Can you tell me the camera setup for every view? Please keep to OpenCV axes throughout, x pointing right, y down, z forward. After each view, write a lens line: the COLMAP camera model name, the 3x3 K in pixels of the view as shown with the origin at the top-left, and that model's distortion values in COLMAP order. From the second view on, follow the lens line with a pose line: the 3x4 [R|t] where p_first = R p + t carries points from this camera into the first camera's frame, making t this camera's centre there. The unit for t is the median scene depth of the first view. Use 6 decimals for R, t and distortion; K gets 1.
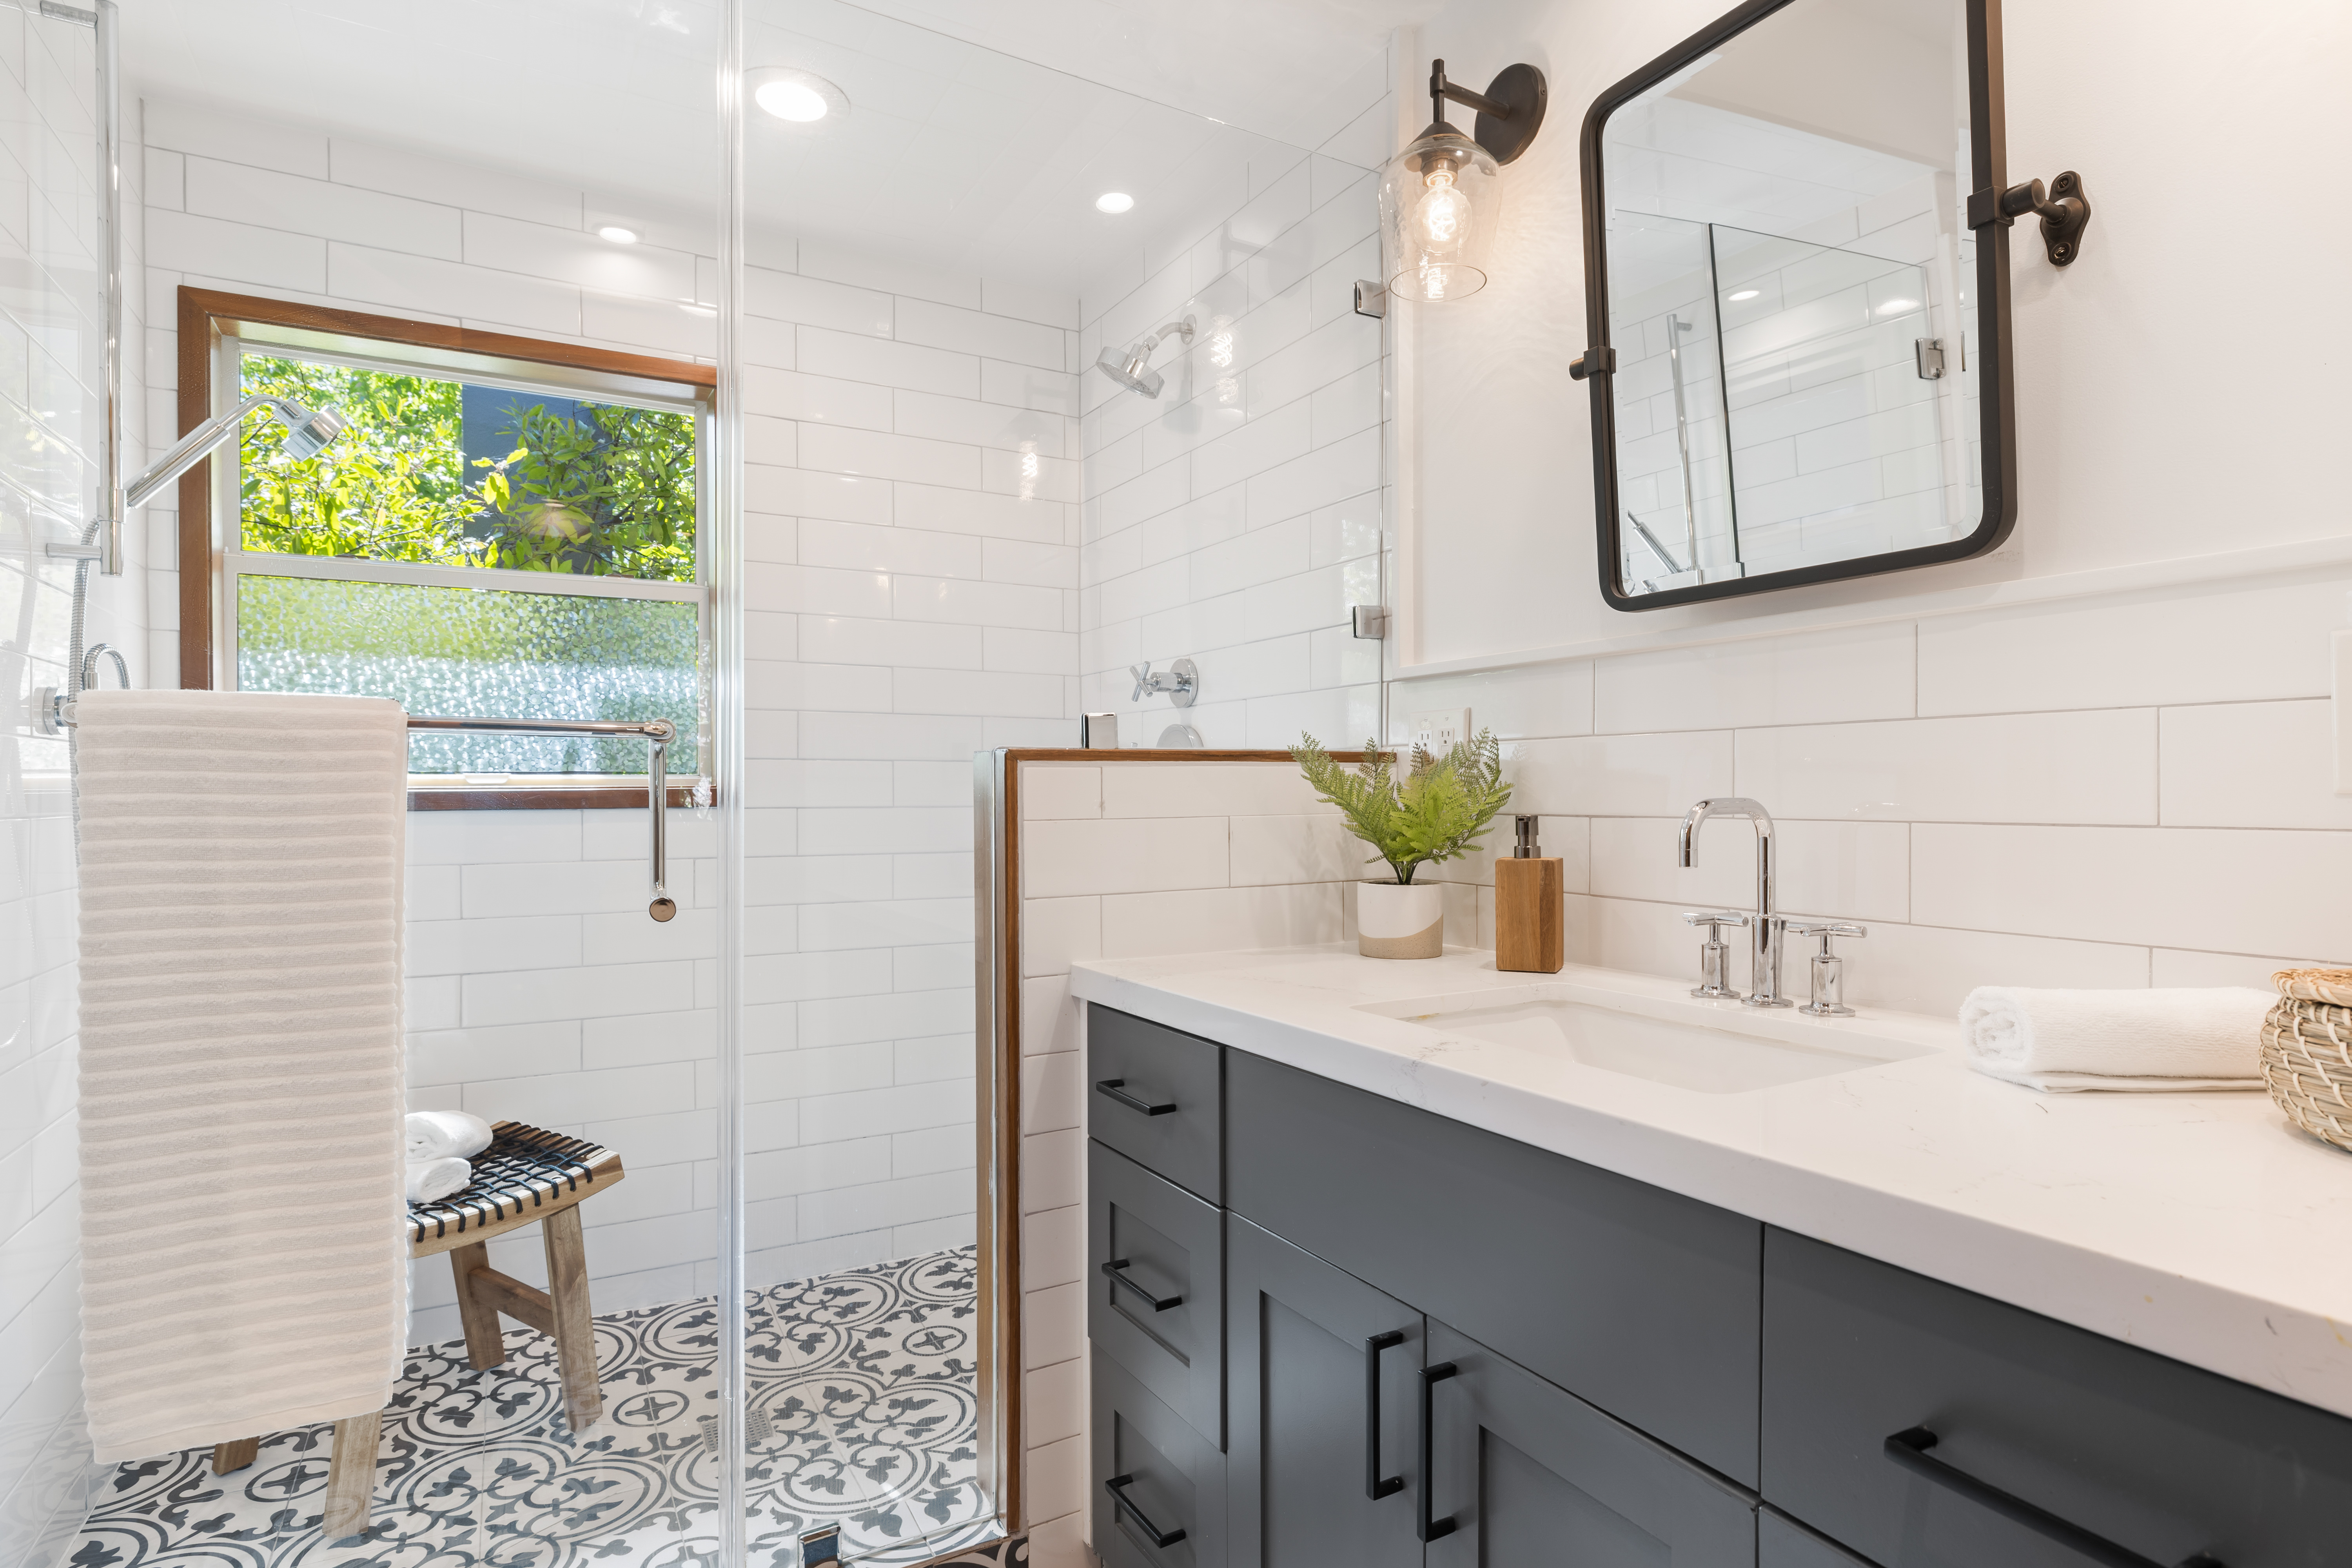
lens RADIAL K [[1200.1, 0, 1178.4], [0, 1200.1, 791.1], [0, 0, 1]] dist [-0.009627, 0.000893]
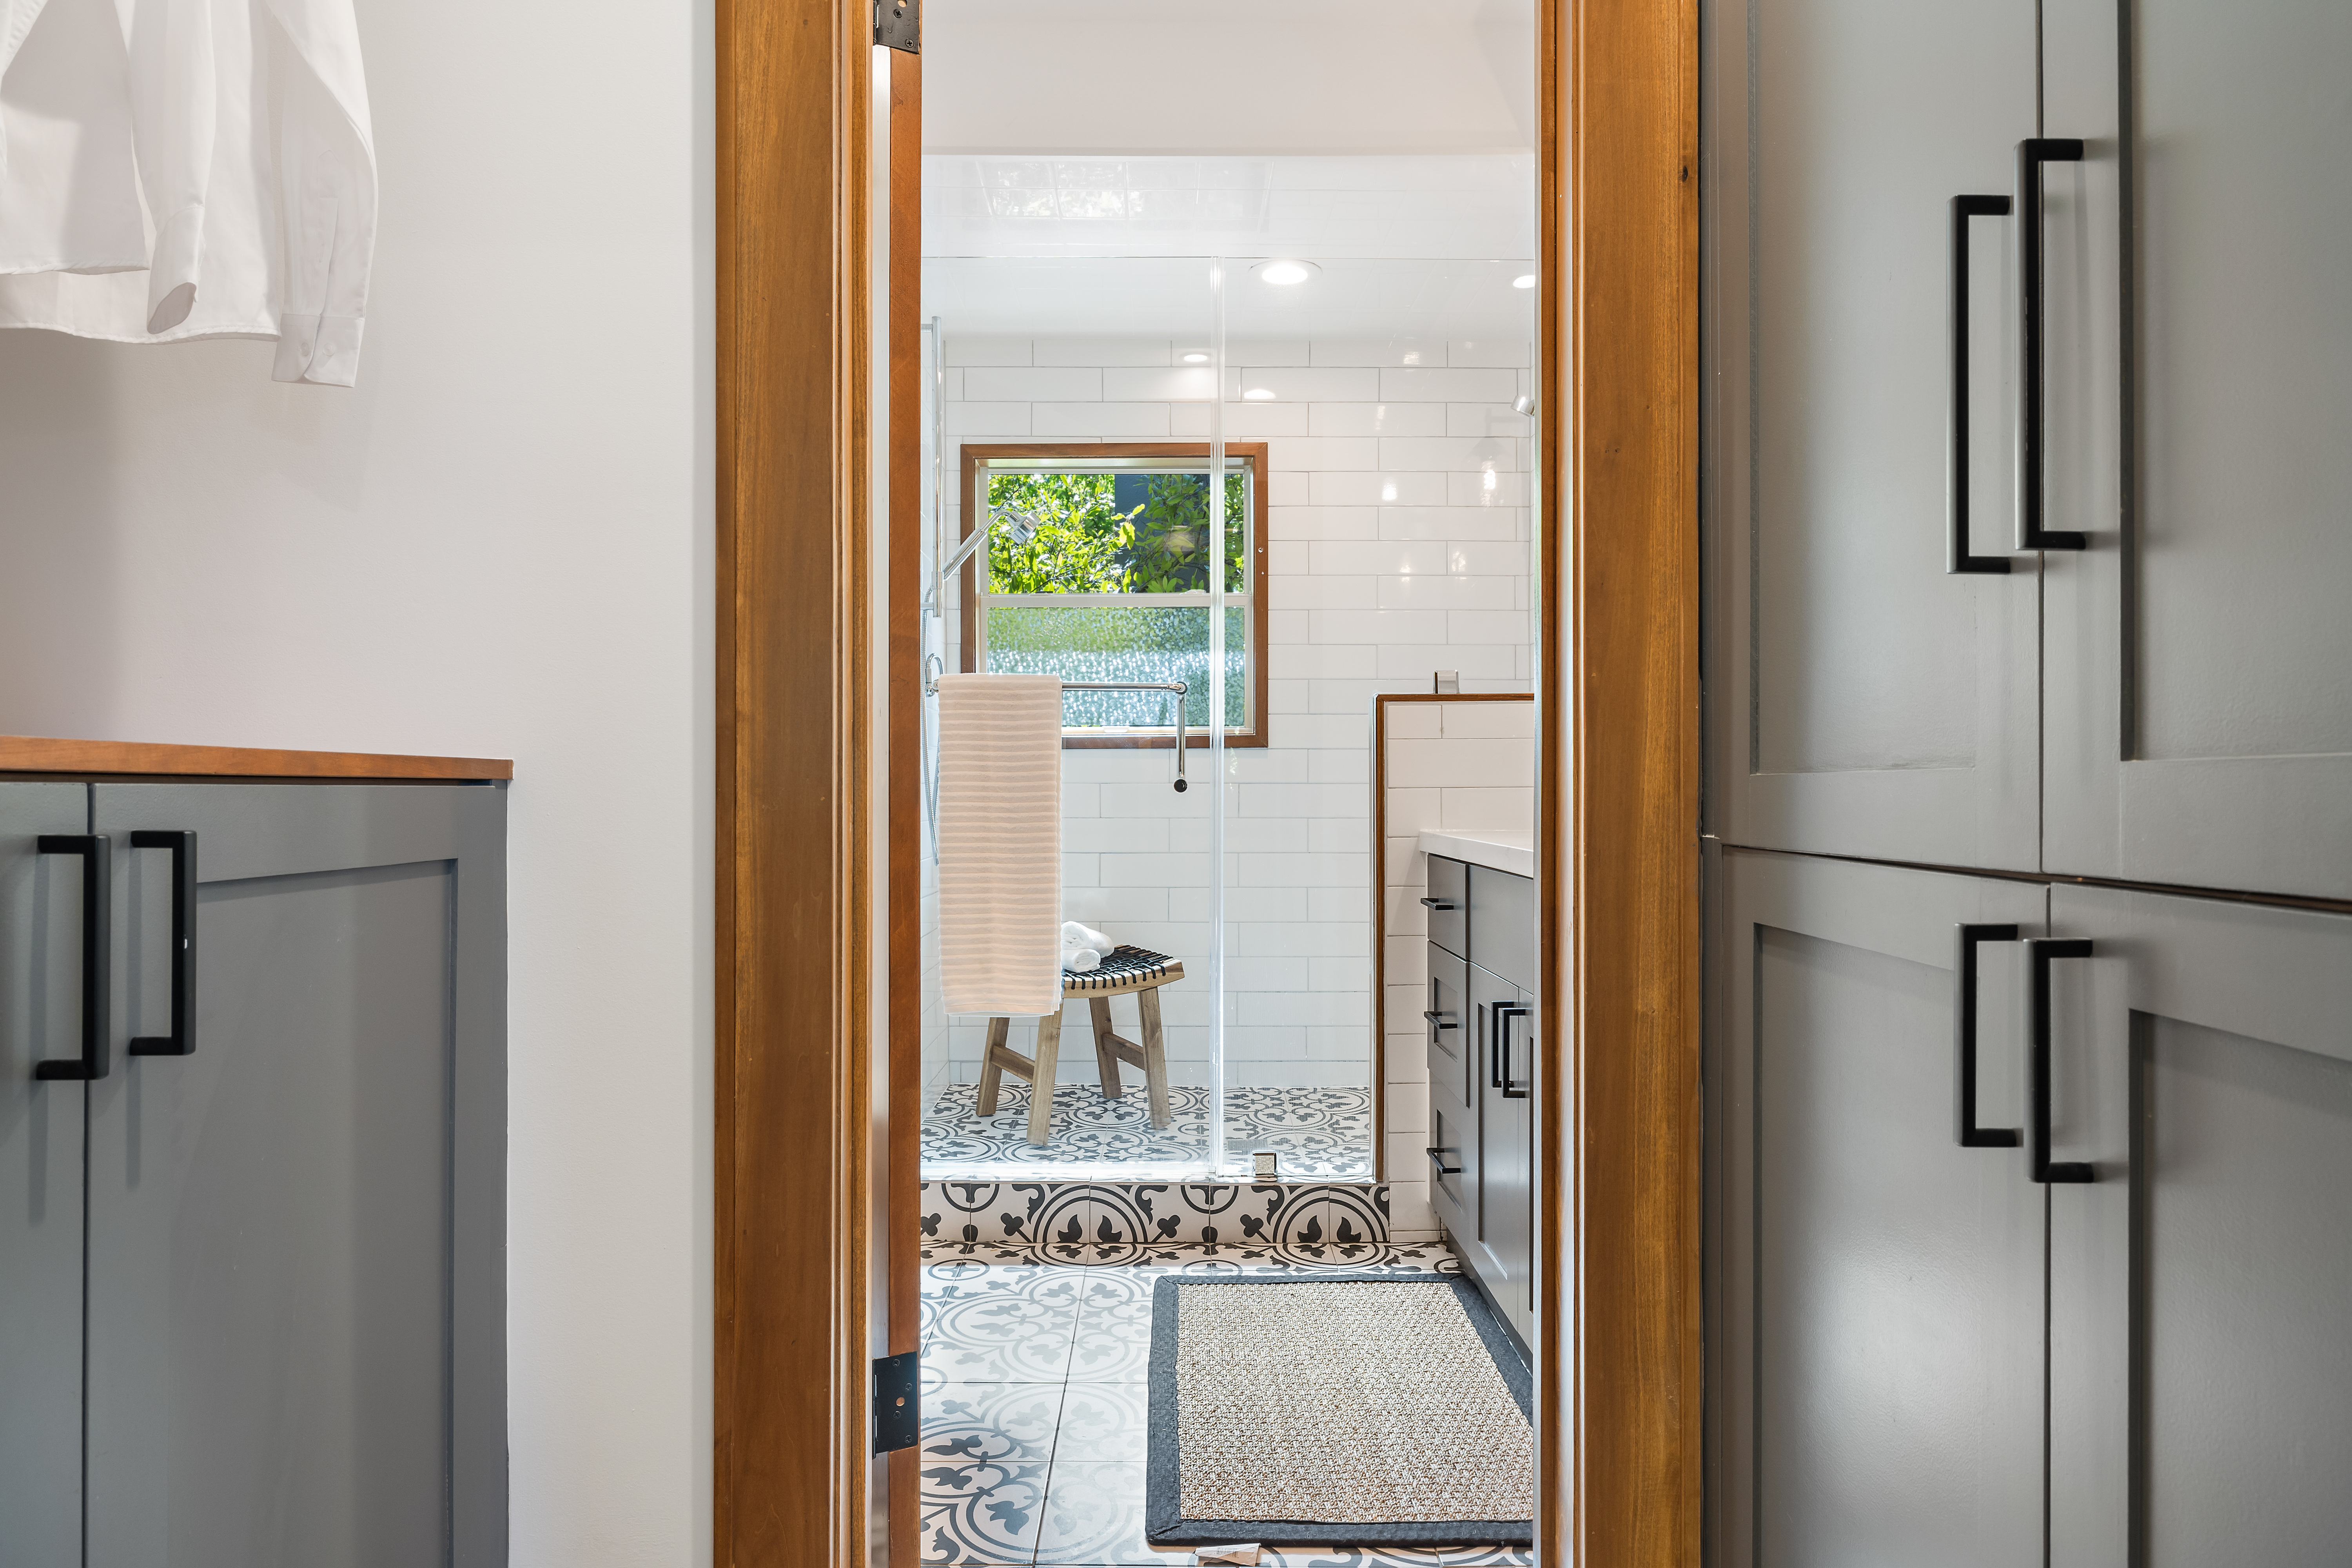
lens RADIAL K [[1397.5, 0, 1176.0], [0, 1397.5, 784.0], [0, 0, 1]] dist [-0.076526, -0.000110]
pose [[0.869804, 0.002417, -0.493392, 0.438970], [-0.002105, 0.999997, 0.001186, 0.067005], [0.493393, 0.000007, 0.869806, -0.612171]]
